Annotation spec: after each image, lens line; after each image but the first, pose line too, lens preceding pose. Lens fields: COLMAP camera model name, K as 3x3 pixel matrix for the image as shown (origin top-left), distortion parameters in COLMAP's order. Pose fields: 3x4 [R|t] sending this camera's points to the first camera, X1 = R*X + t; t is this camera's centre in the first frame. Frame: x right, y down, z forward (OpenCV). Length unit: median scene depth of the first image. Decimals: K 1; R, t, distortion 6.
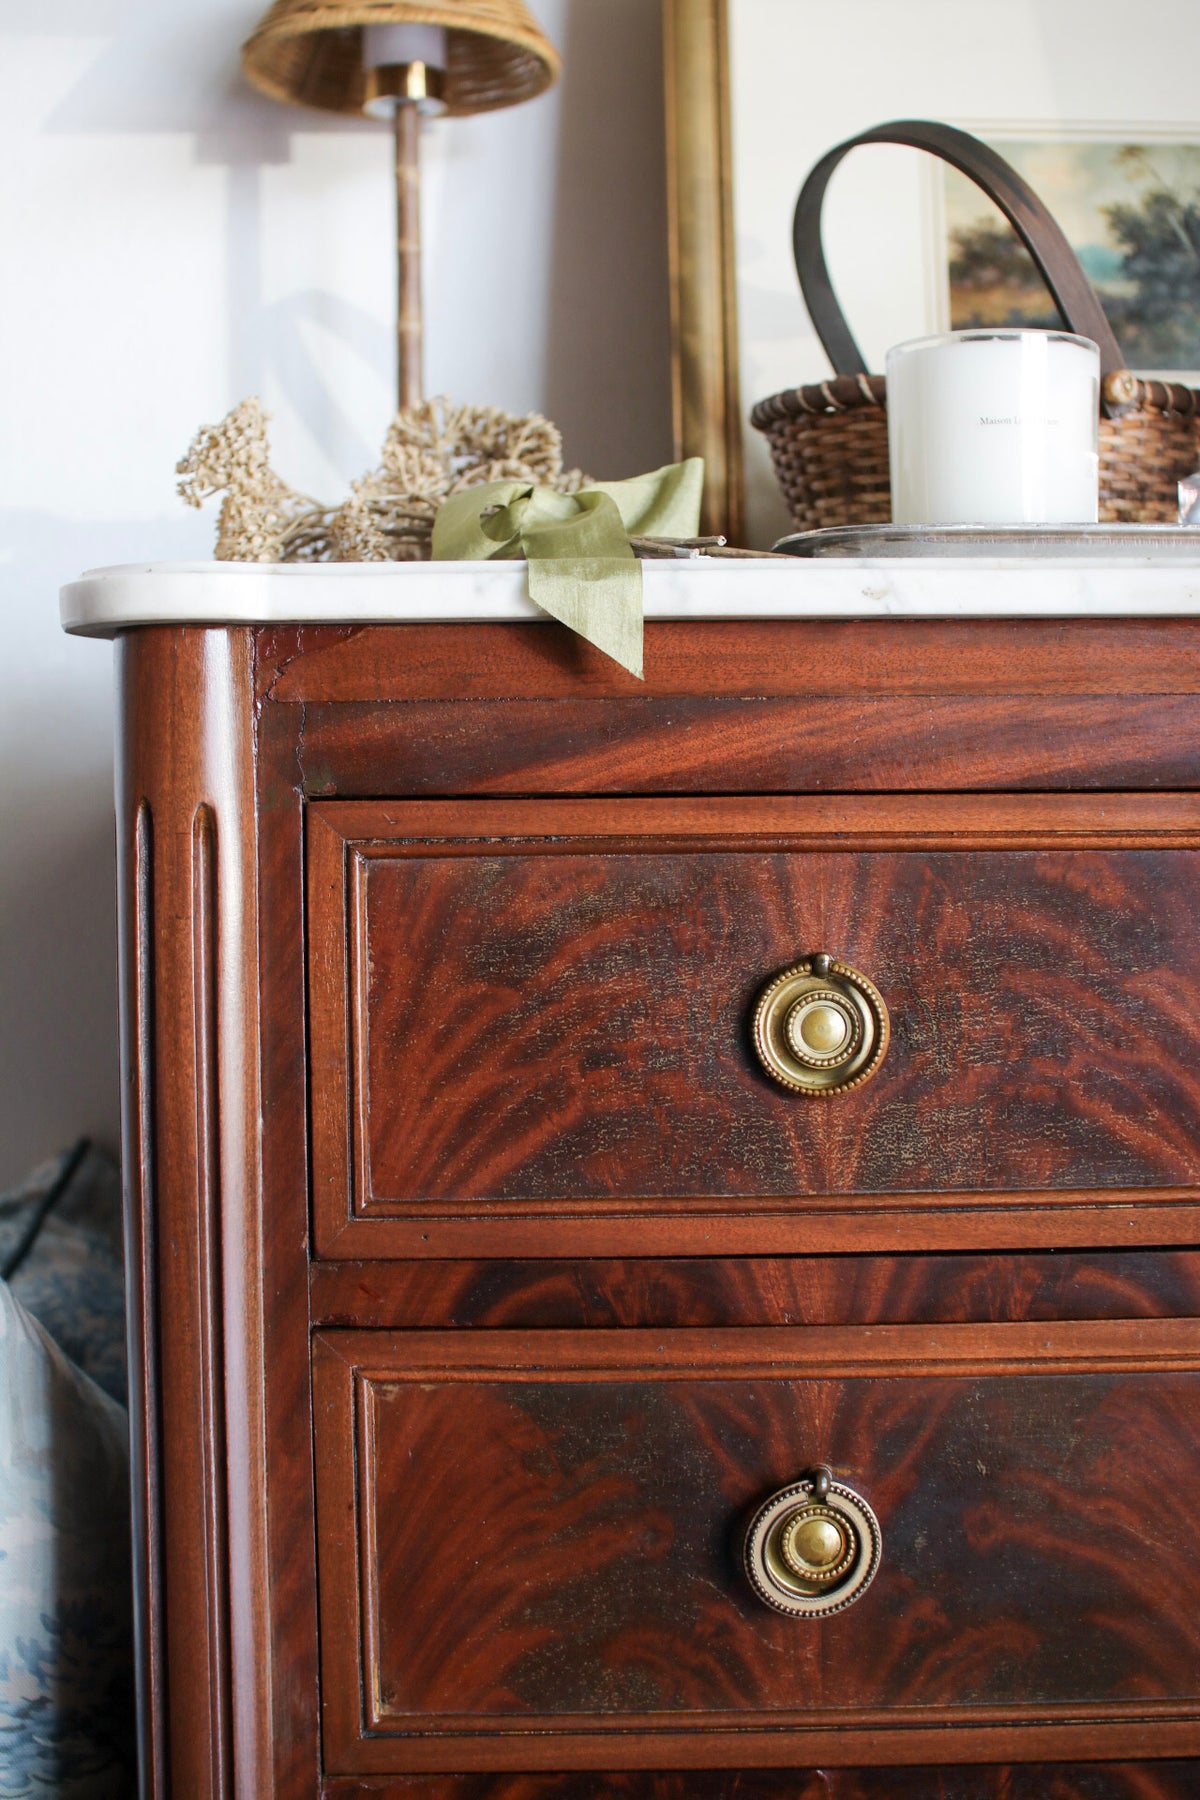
lens RADIAL K [[2505.8, 0, 600.0], [0, 2505.8, 900.0], [0, 0, 1]] dist [-0.192836, 0.307402]
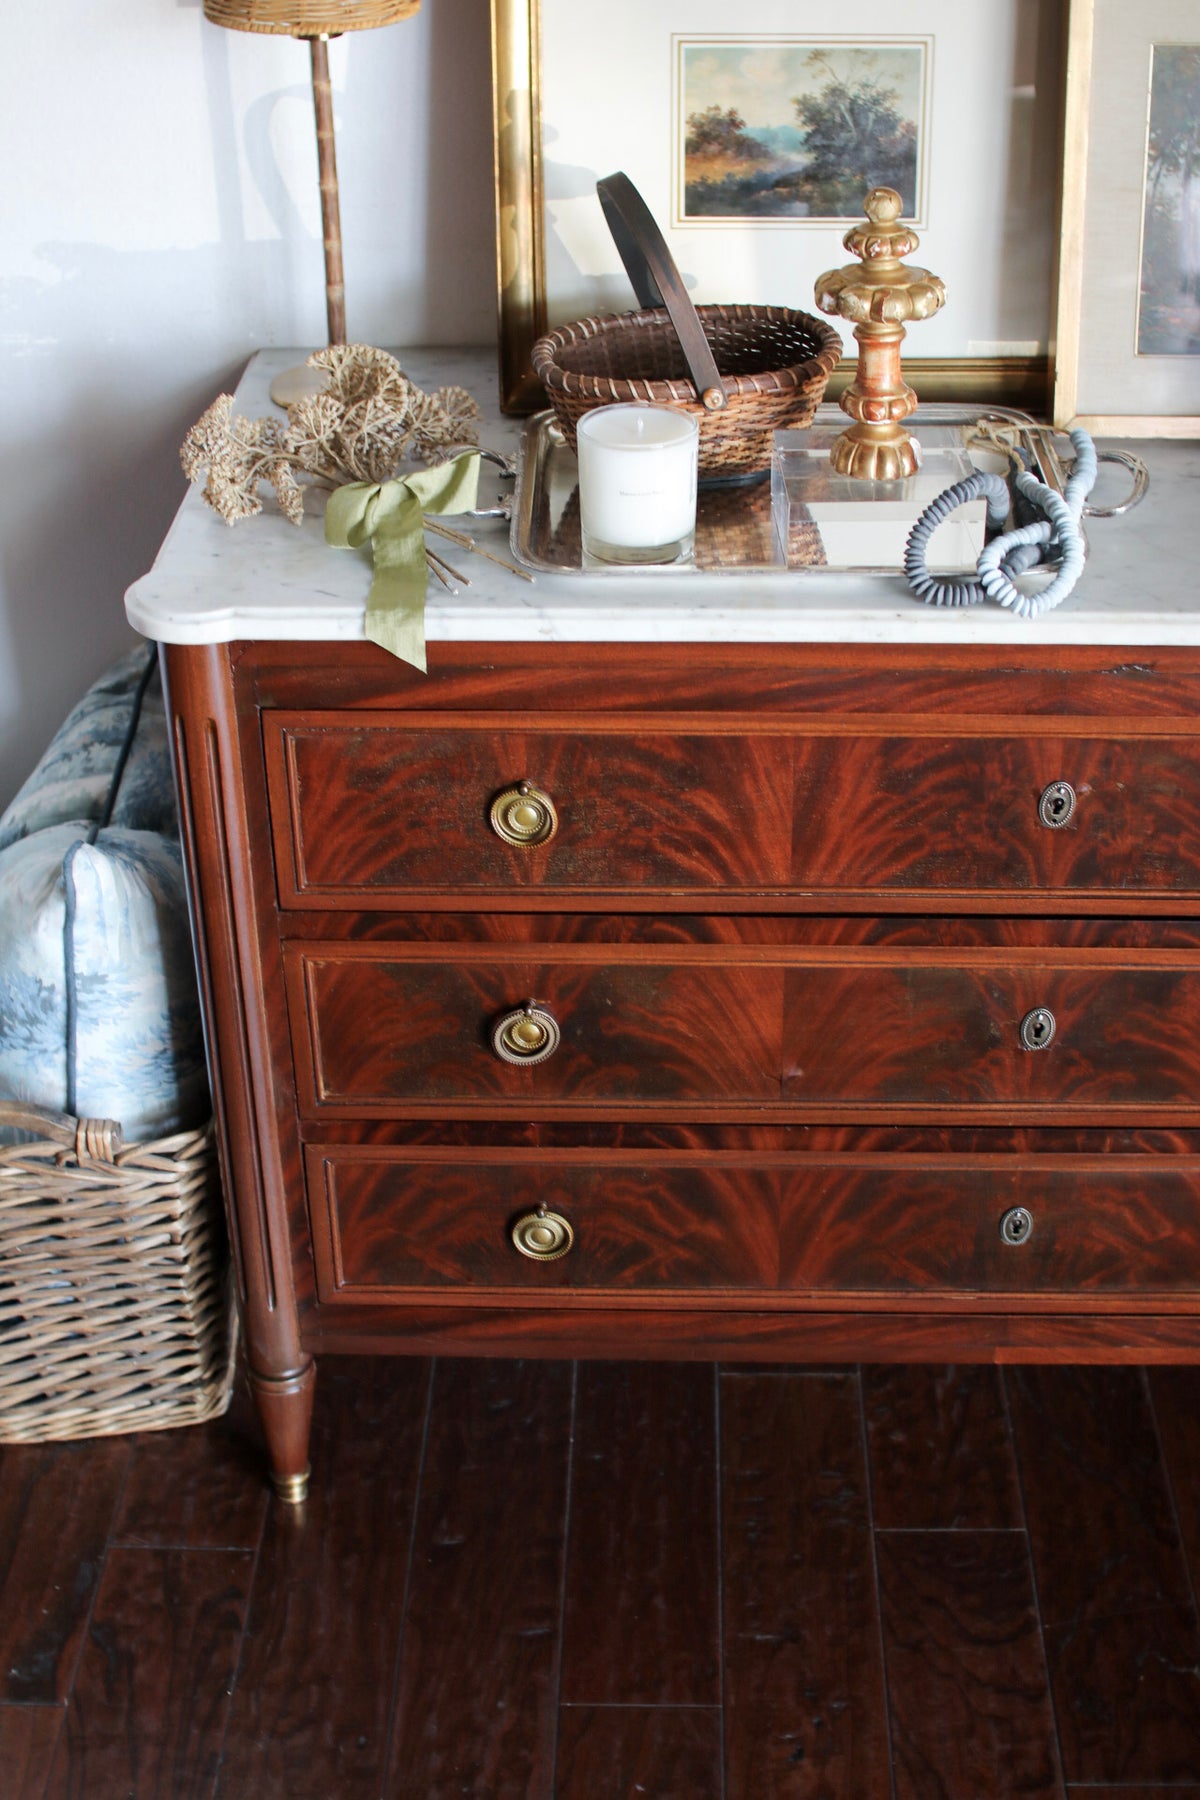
lens RADIAL K [[2505.8, 0, 600.0], [0, 2505.8, 900.0], [0, 0, 1]] dist [-0.192836, 0.307402]
pose [[0.999119, 0.020174, -0.036800, 0.222141], [0.001709, 0.856594, 0.515988, -0.917581], [0.041932, -0.515596, 0.855805, -0.737408]]
